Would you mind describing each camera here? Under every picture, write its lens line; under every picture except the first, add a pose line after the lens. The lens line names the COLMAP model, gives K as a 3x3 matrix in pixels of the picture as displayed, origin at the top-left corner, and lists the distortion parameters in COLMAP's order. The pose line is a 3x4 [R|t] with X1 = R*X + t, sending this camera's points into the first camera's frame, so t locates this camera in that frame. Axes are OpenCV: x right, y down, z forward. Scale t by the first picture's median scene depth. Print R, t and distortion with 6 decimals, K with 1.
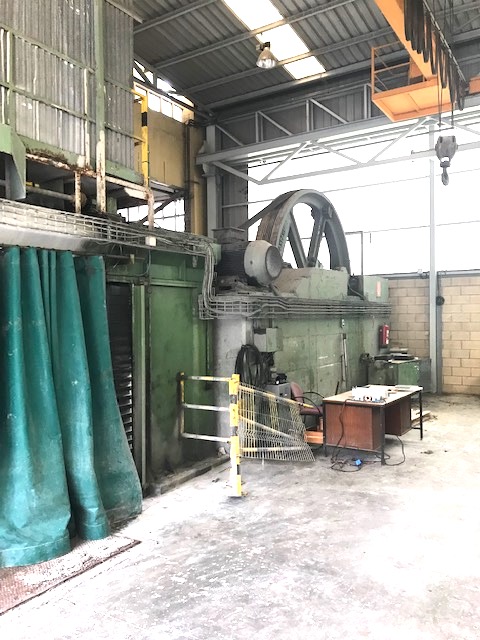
lens RADIAL K [[527.7, 0, 240.0], [0, 527.7, 320.0], [0, 0, 1]] dist [0.006221, -0.000386]
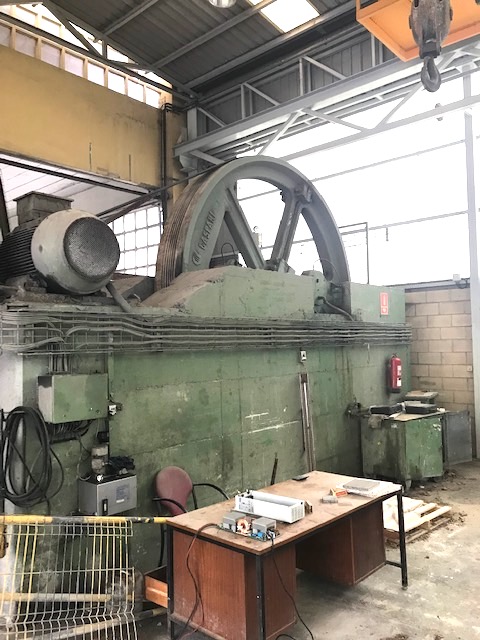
lens RADIAL K [[533.6, 0, 240.0], [0, 533.6, 320.0], [0, 0, 1]] dist [0.001379, 0.000839]
pose [[0.988992, -0.017355, -0.146945, 0.165350], [0.009794, 0.998598, -0.052021, -0.004461], [0.147642, 0.050009, 0.987776, 0.281641]]
